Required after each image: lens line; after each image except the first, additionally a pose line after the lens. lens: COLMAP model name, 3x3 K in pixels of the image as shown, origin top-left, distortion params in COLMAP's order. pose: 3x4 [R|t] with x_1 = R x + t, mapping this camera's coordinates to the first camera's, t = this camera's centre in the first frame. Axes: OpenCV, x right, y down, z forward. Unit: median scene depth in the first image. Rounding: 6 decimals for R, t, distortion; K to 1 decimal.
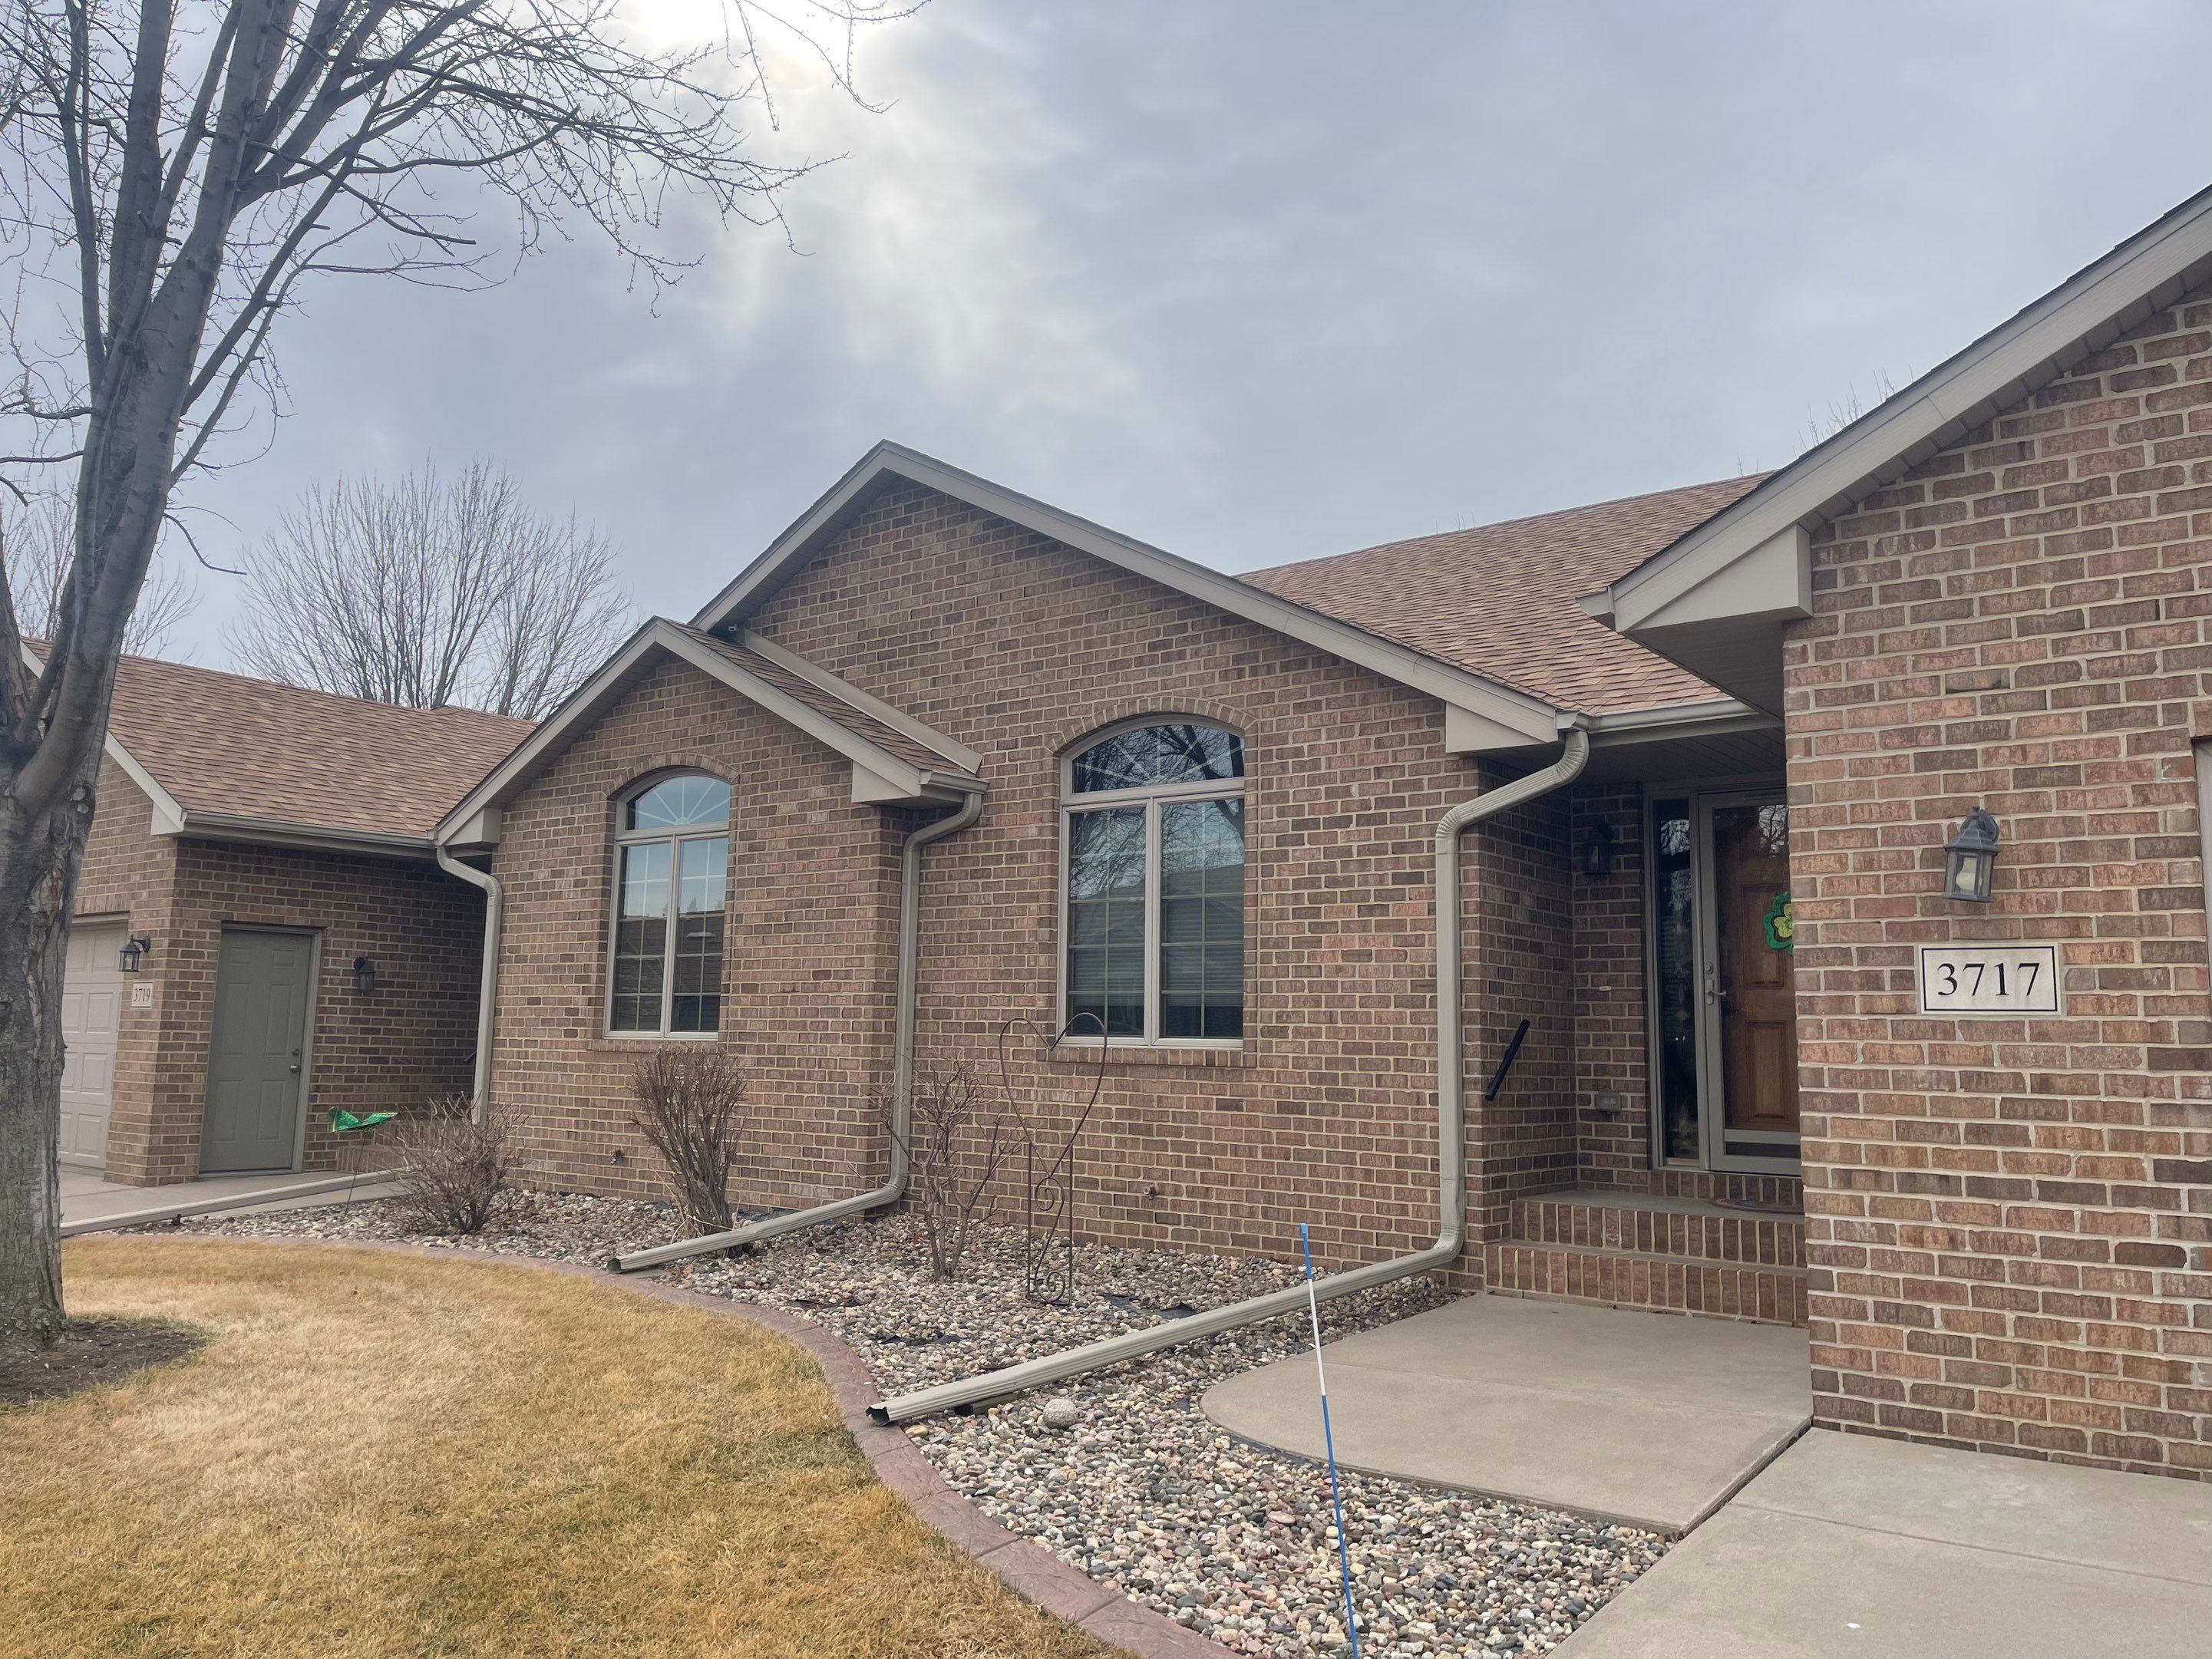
lens RADIAL K [[1667.9, 0, 1093.7], [0, 1667.9, 832.2], [0, 0, 1]] dist [0.073376, -0.103861]
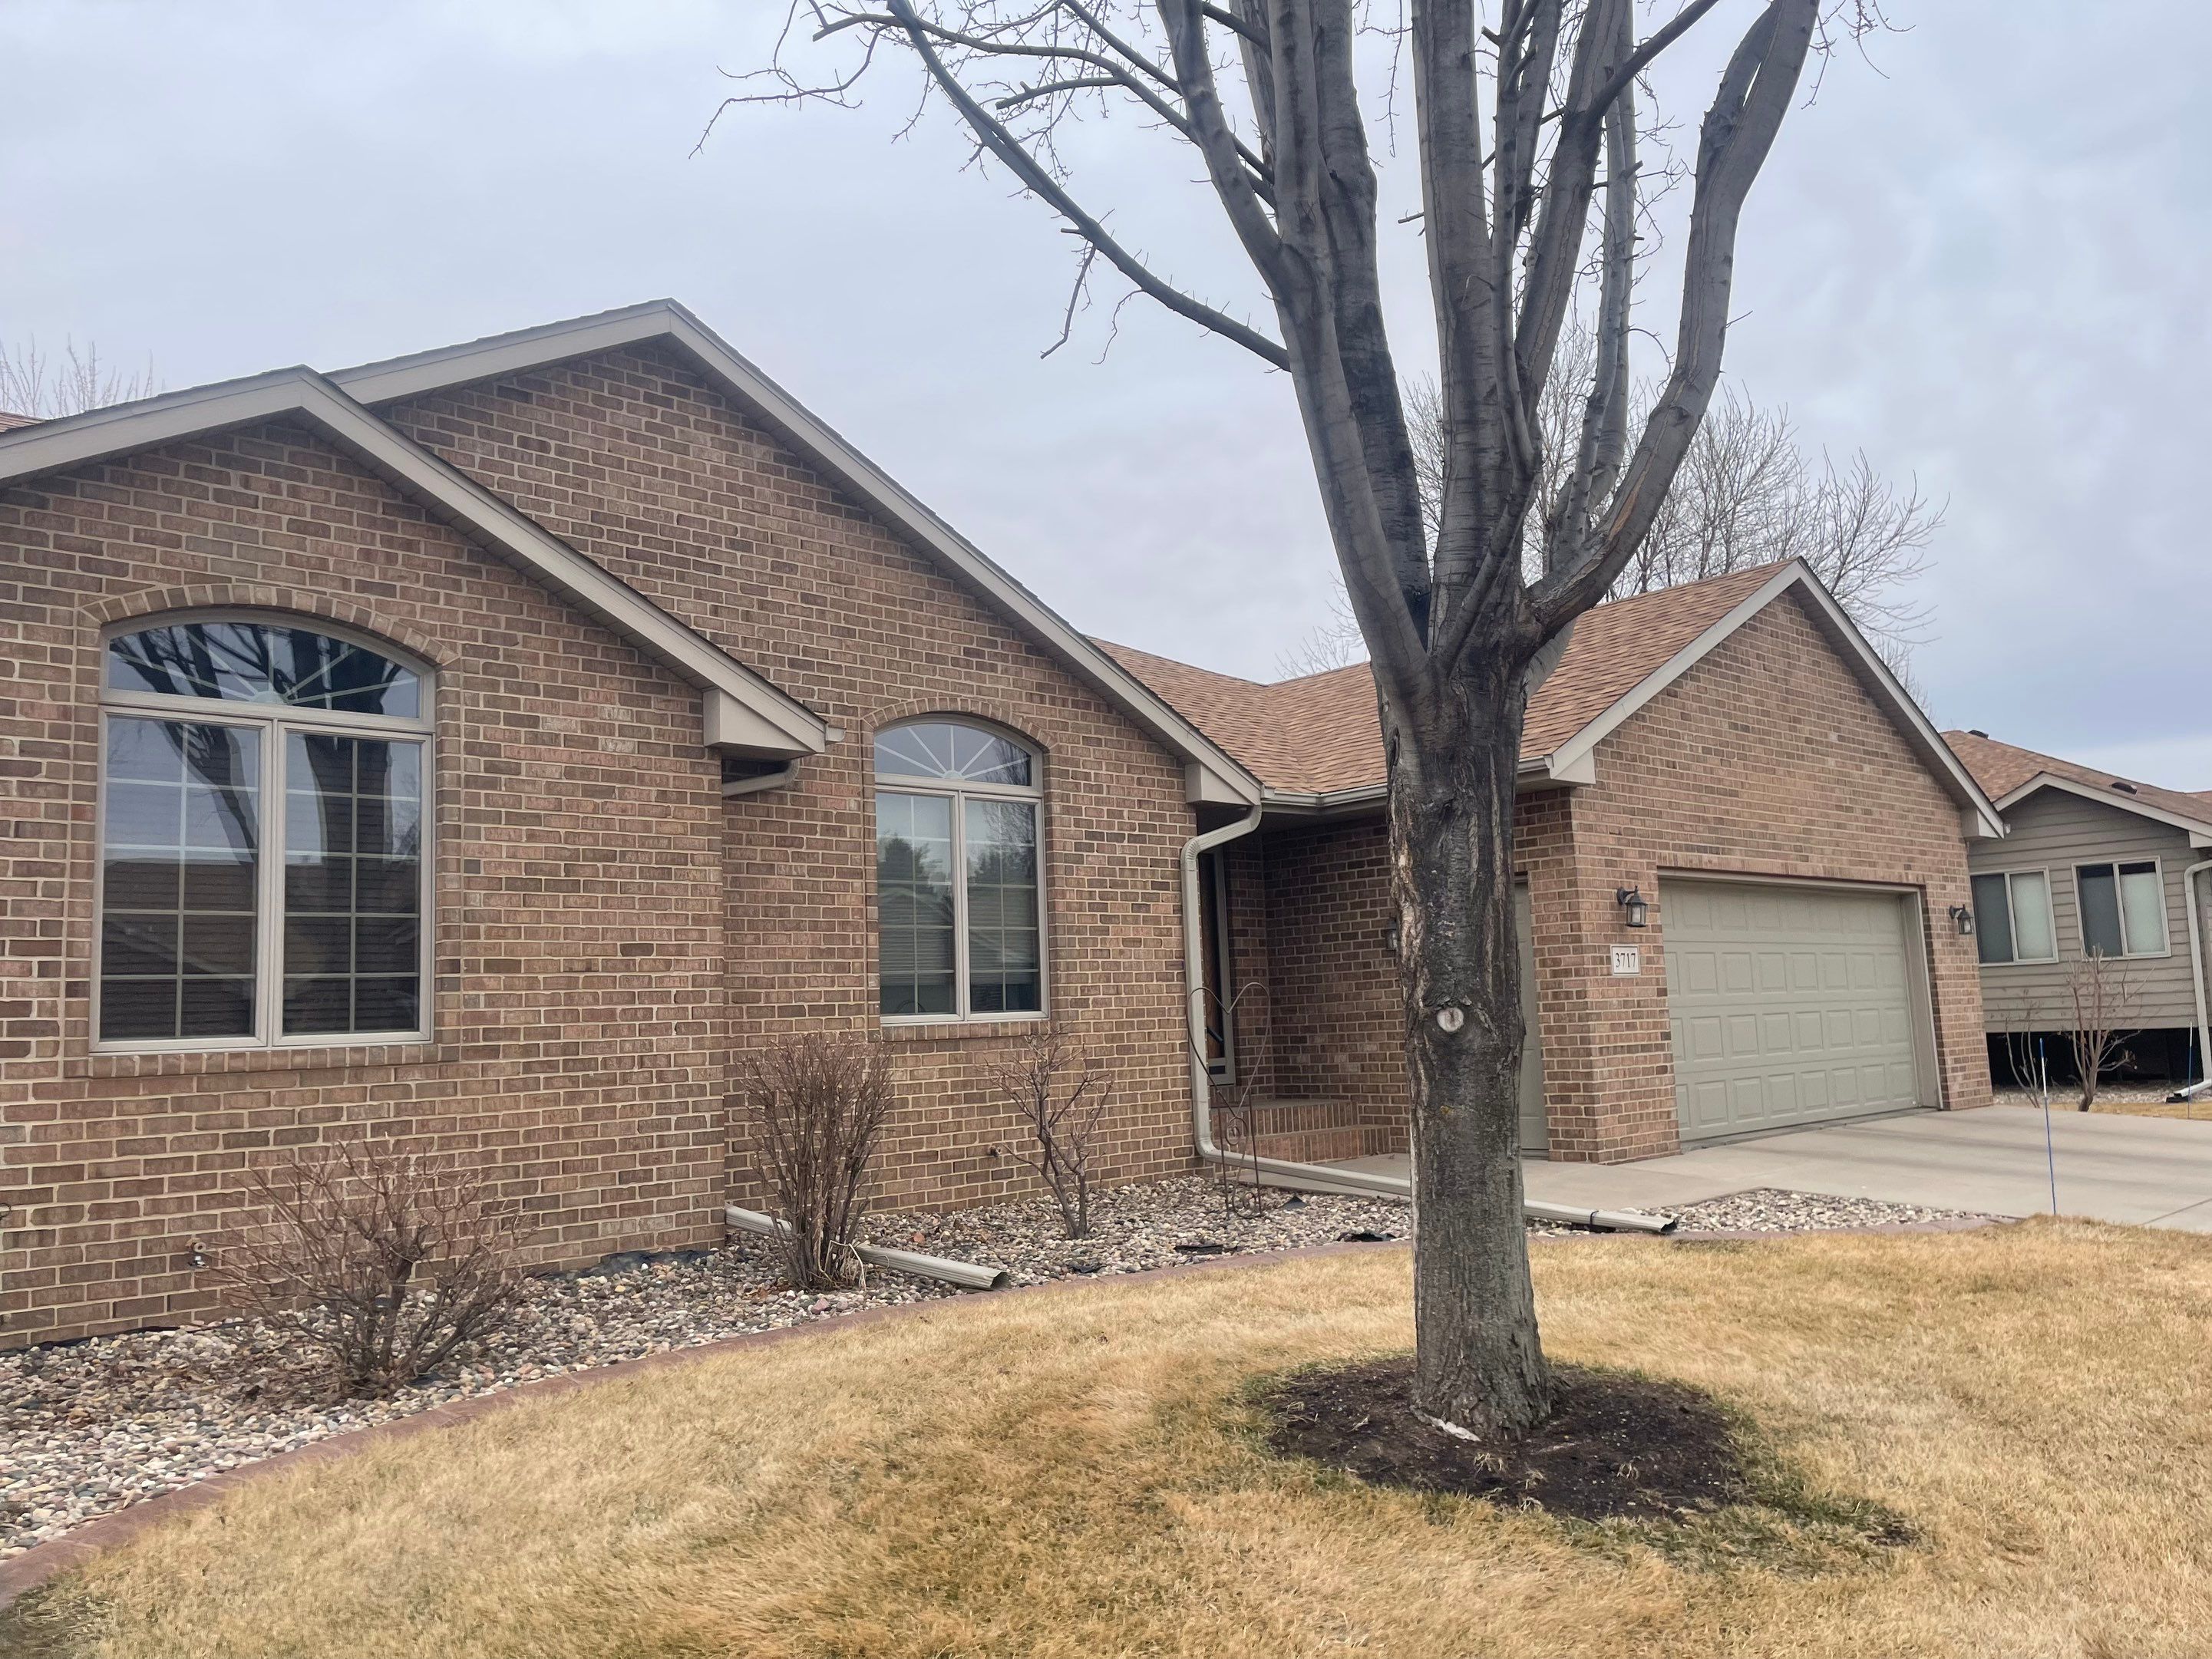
lens RADIAL K [[1667.9, 0, 1093.7], [0, 1667.9, 832.2], [0, 0, 1]] dist [0.073376, -0.103861]
pose [[0.141857, 0.089876, 0.985799, -1.702856], [-0.082059, 0.993510, -0.078770, 0.140444], [-0.986480, -0.069720, 0.148312, 1.266903]]
